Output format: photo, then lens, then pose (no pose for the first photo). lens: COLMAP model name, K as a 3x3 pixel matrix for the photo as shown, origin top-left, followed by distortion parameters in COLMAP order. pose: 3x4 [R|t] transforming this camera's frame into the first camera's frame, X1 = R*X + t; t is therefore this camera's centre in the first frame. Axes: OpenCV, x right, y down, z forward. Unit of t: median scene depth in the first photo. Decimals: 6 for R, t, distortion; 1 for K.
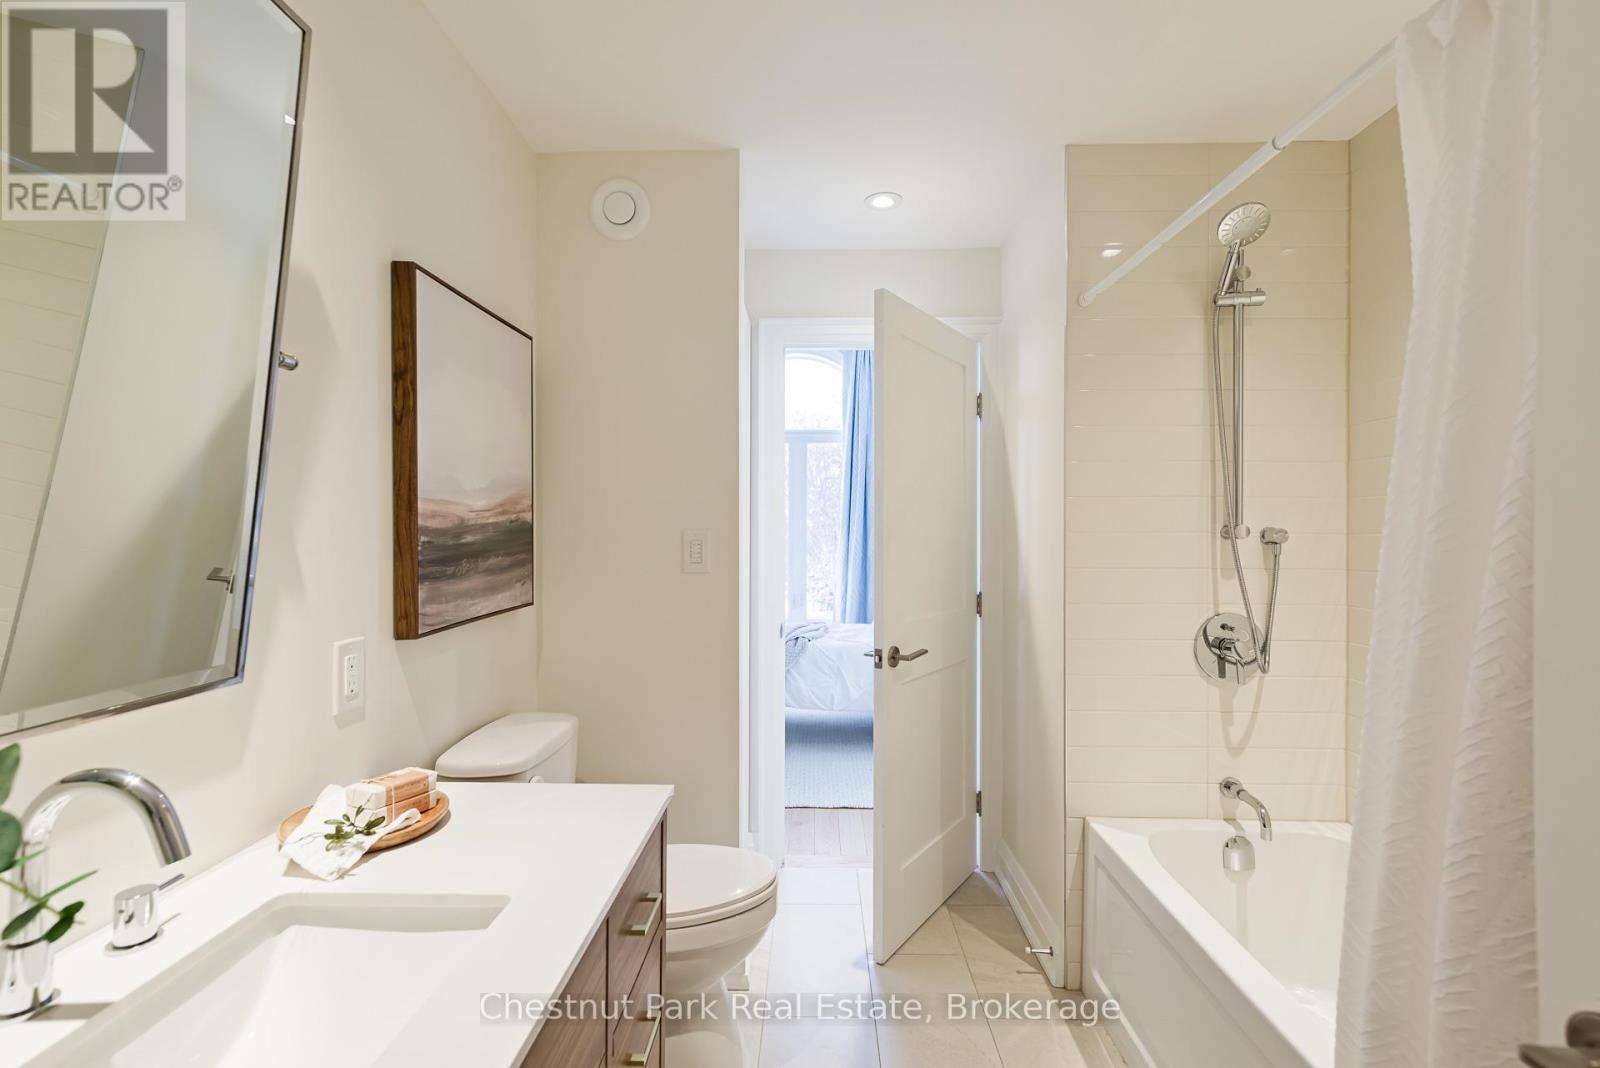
lens RADIAL K [[729.7, 0, 800.0], [0, 729.7, 534.0], [0, 0, 1]] dist [0.010971, 0.000126]
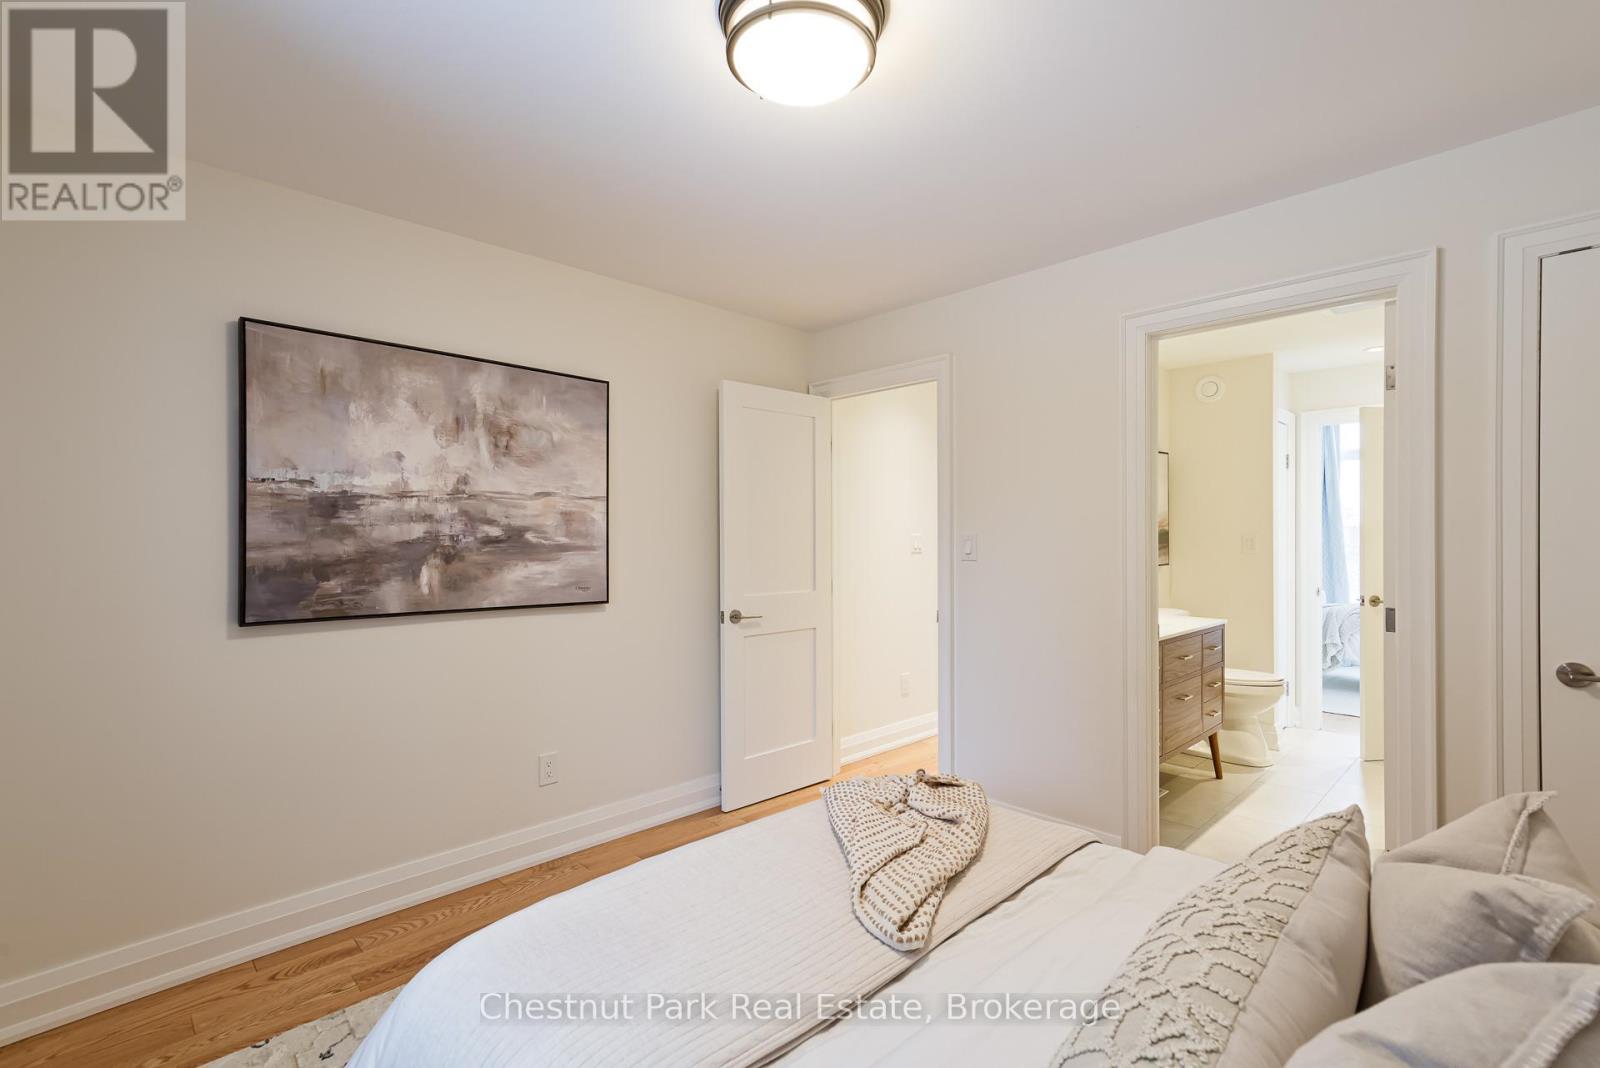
lens RADIAL K [[729.7, 0, 800.0], [0, 729.7, 534.0], [0, 0, 1]] dist [0.010971, 0.000126]
pose [[0.709818, -0.003422, -0.704377, 0.569340], [0.004143, 0.999991, -0.000683, -0.014313], [0.704373, -0.002433, 0.709826, -1.876648]]
